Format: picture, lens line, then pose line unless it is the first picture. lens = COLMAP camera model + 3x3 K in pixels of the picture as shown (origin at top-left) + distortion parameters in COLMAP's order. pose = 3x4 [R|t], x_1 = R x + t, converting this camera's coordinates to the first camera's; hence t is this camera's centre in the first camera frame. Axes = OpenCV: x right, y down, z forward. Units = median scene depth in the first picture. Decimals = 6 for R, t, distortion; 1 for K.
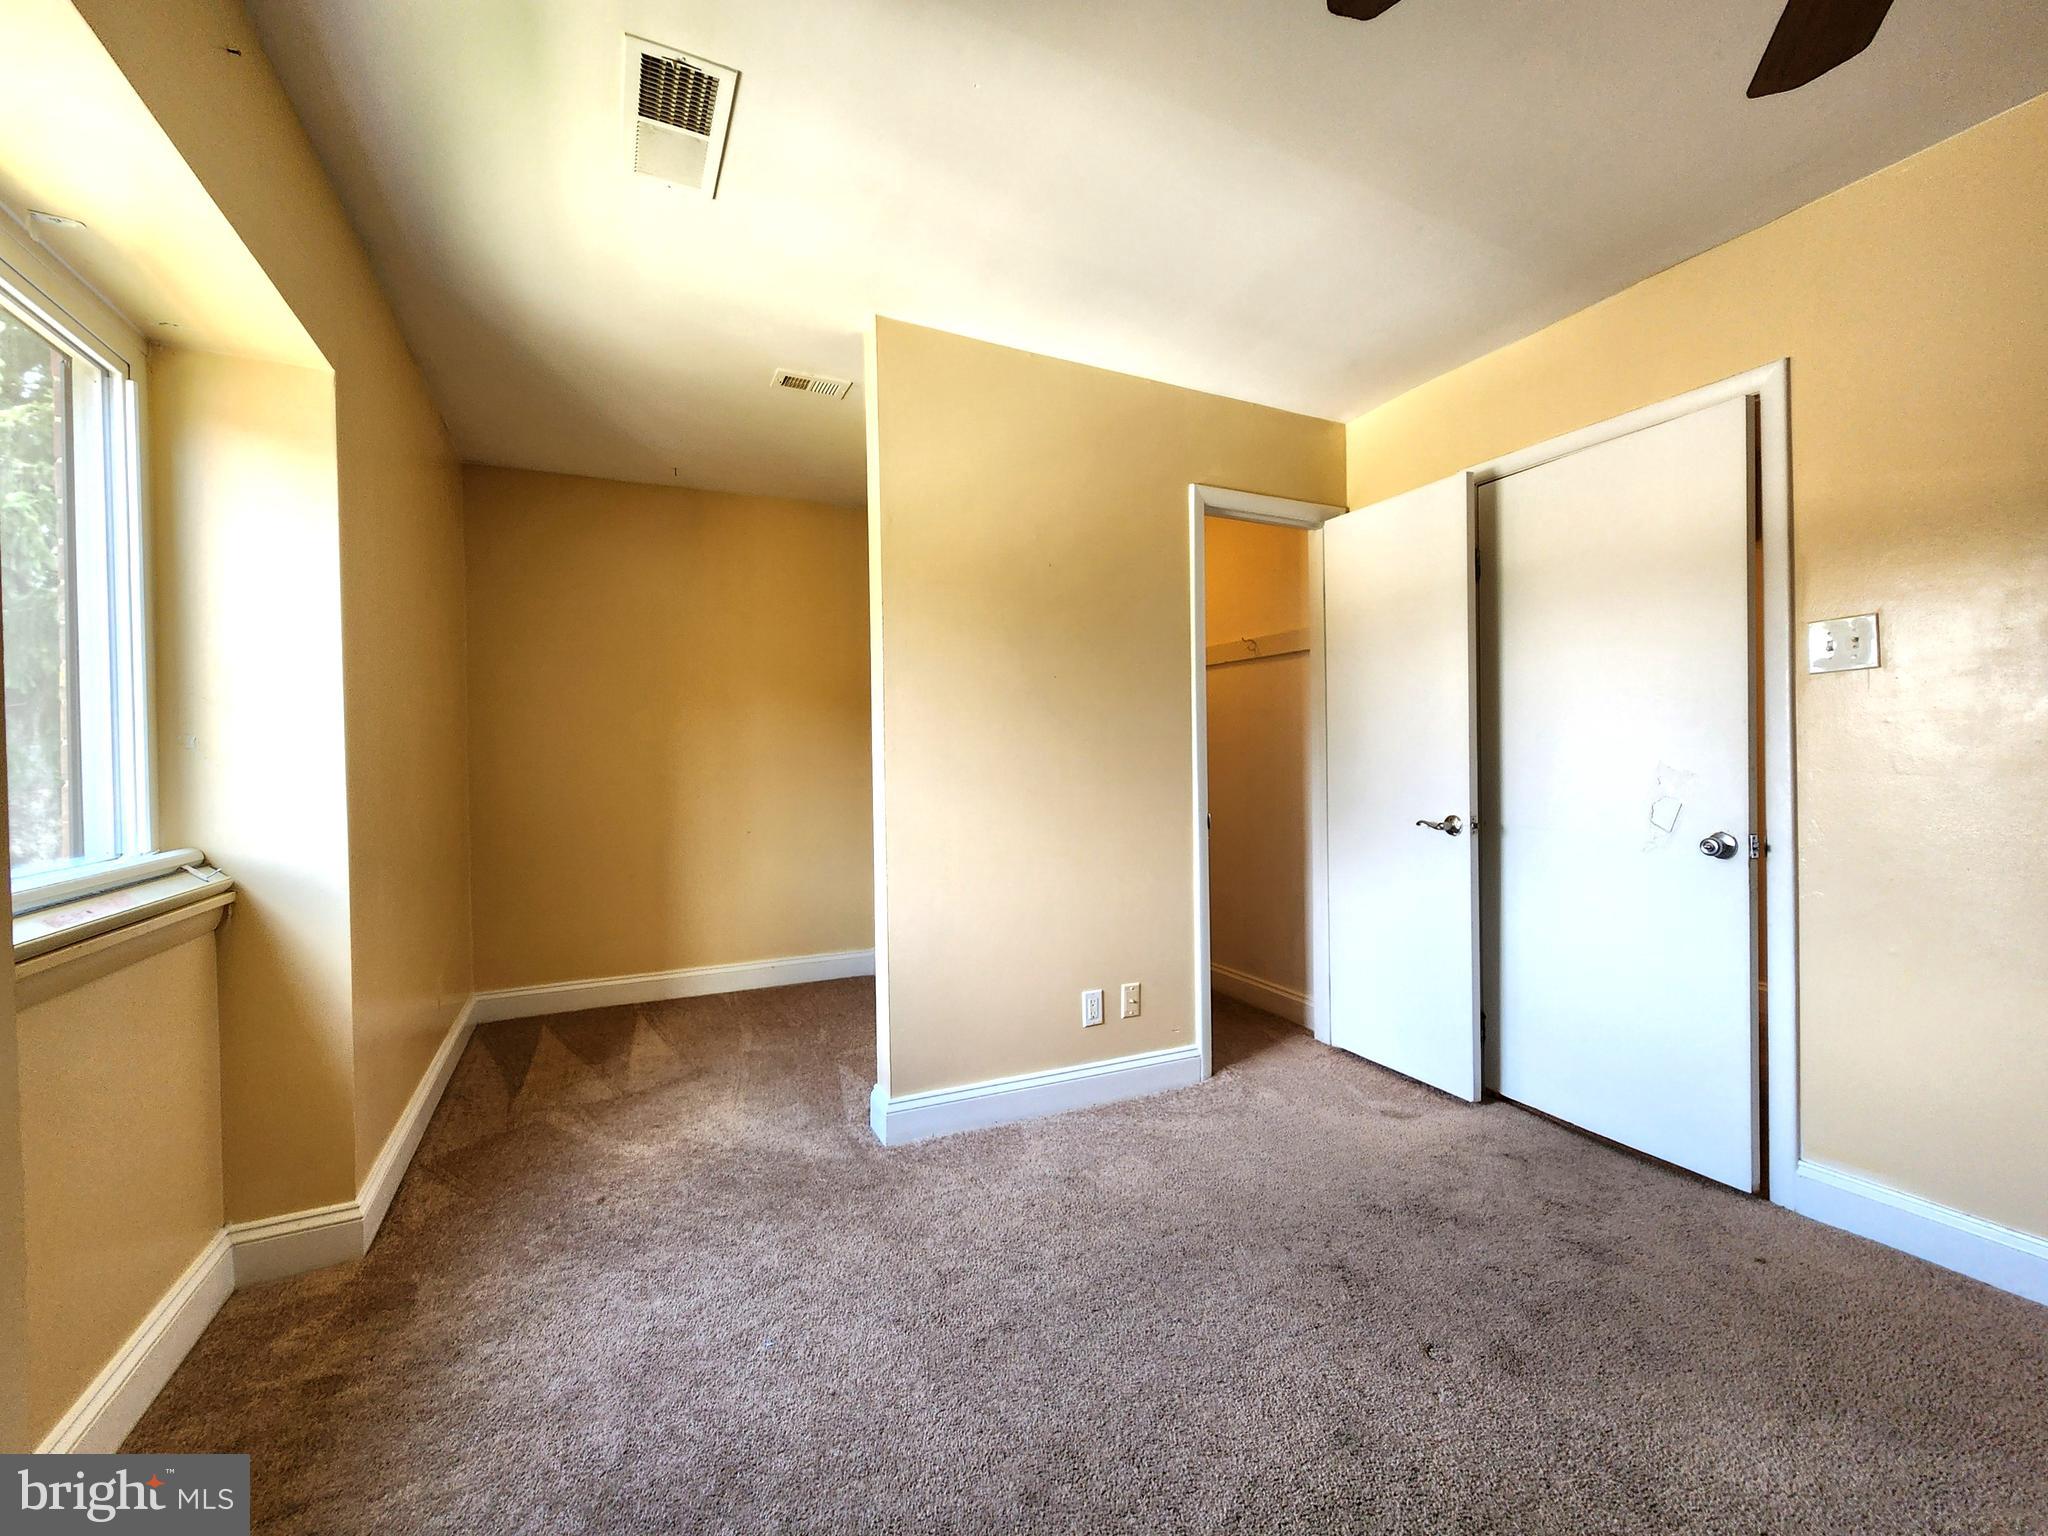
lens RADIAL K [[842.9, 0, 1022.3], [0, 842.9, 761.8], [0, 0, 1]] dist [0.000769, 0.000226]
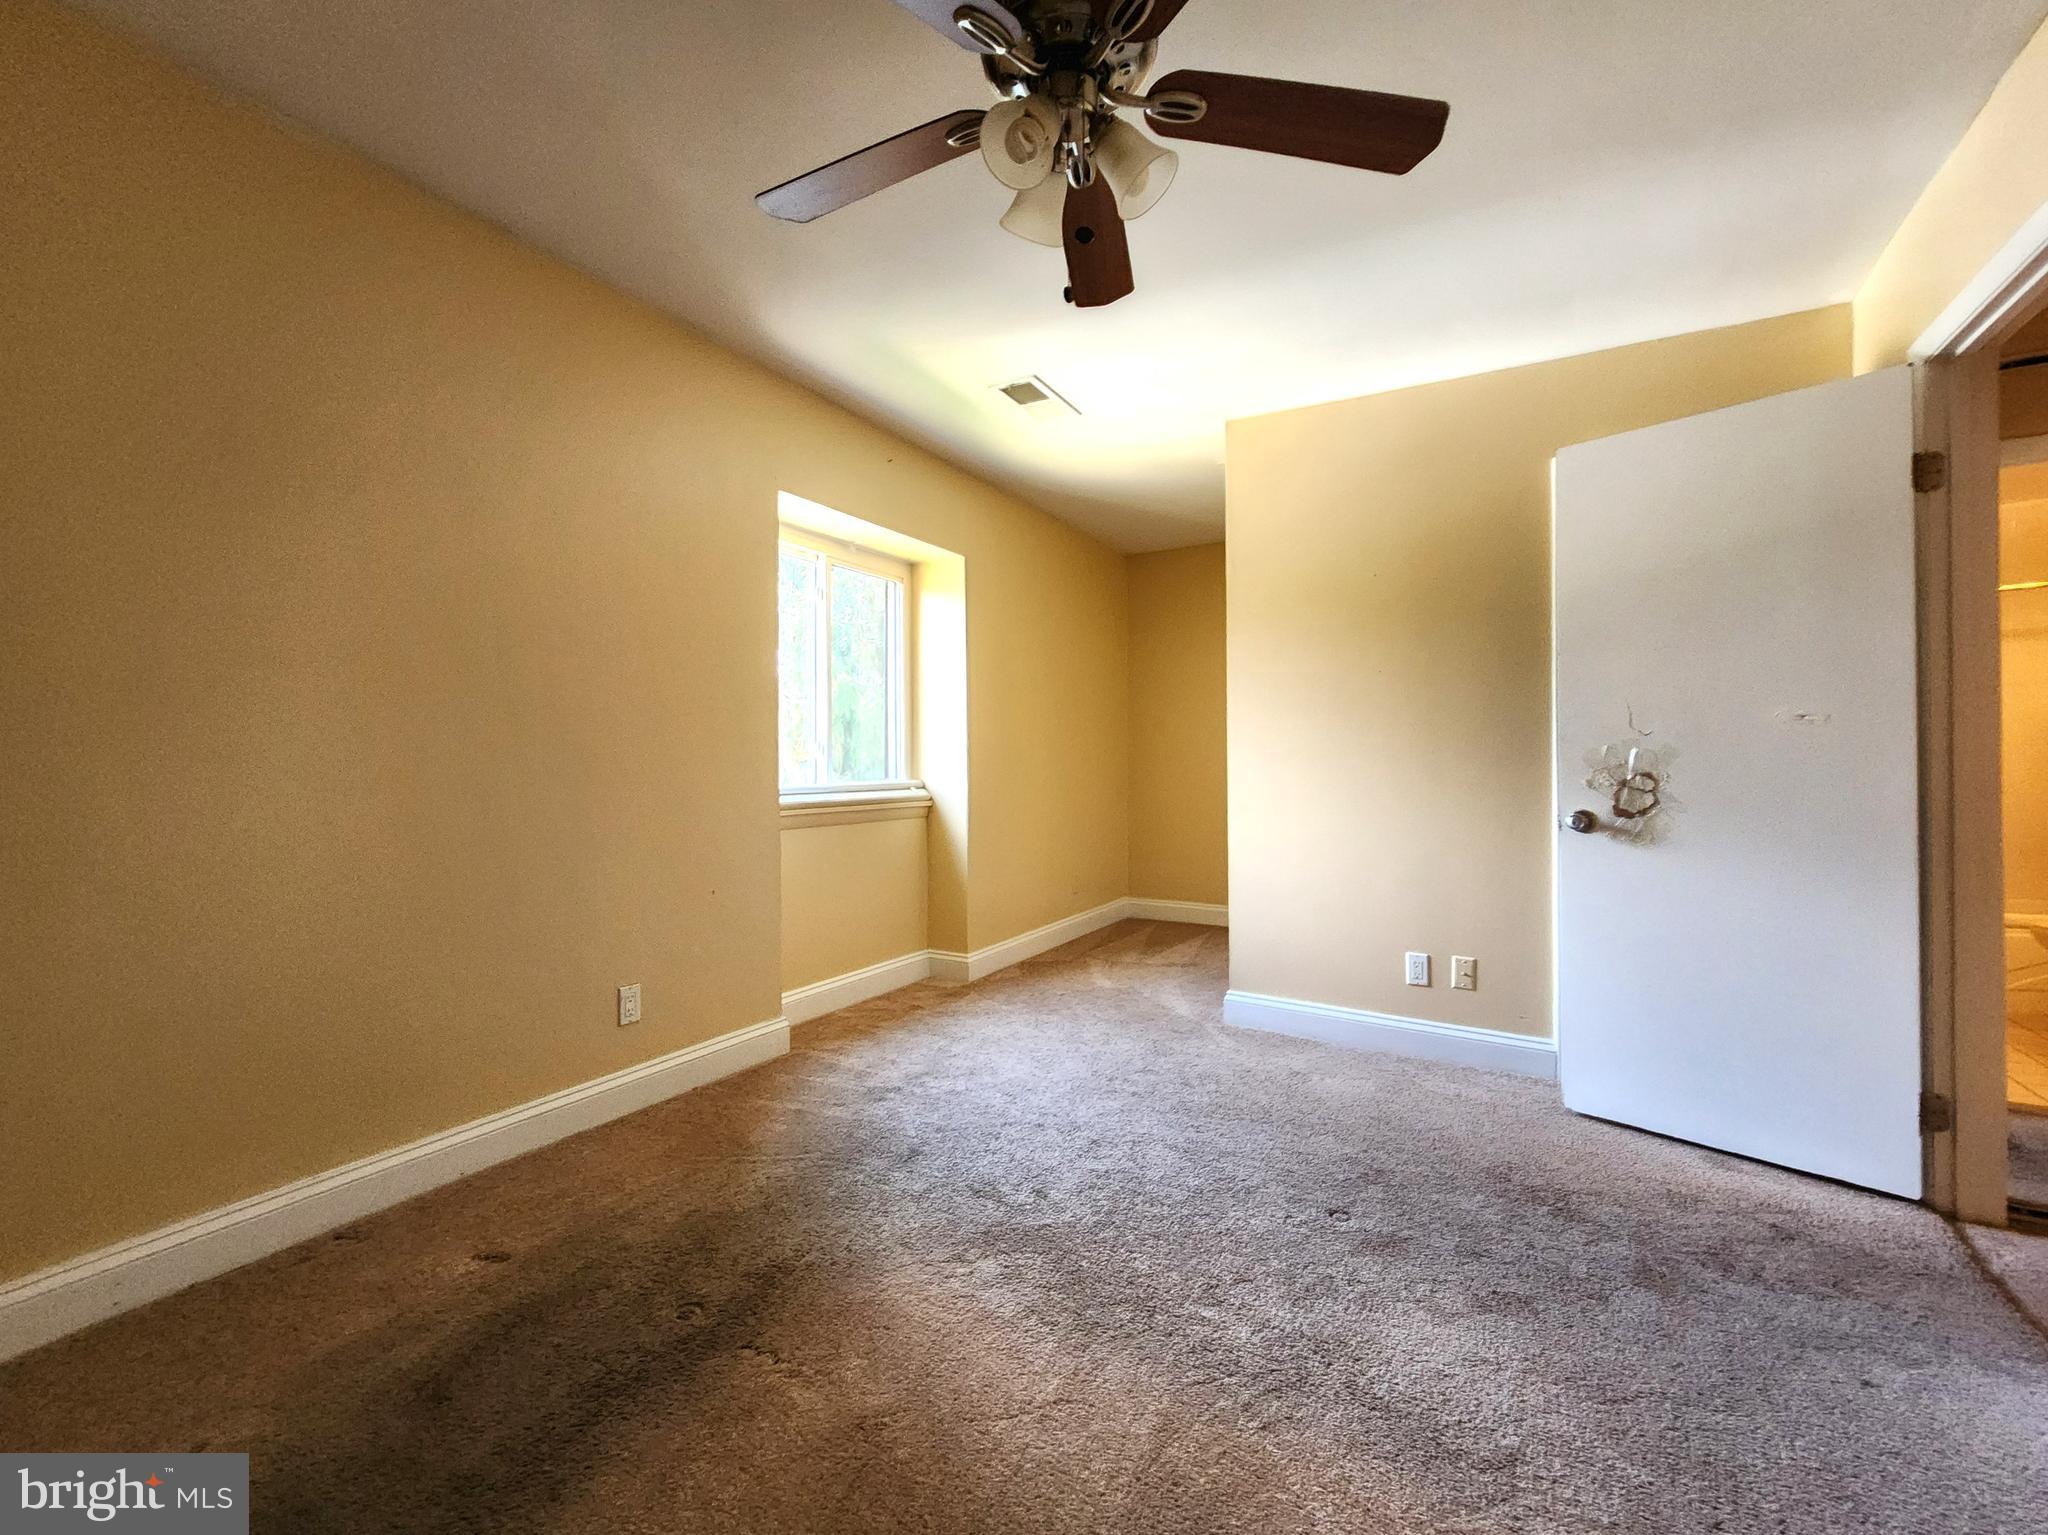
lens RADIAL K [[842.9, 0, 1022.3], [0, 842.9, 761.3], [0, 0, 1]] dist [0.000769, 0.000226]
pose [[0.564386, 0.011367, -0.825433, 0.994188], [-0.013741, 0.999896, 0.004374, 0.034310], [0.825397, 0.008873, 0.564483, -0.064538]]
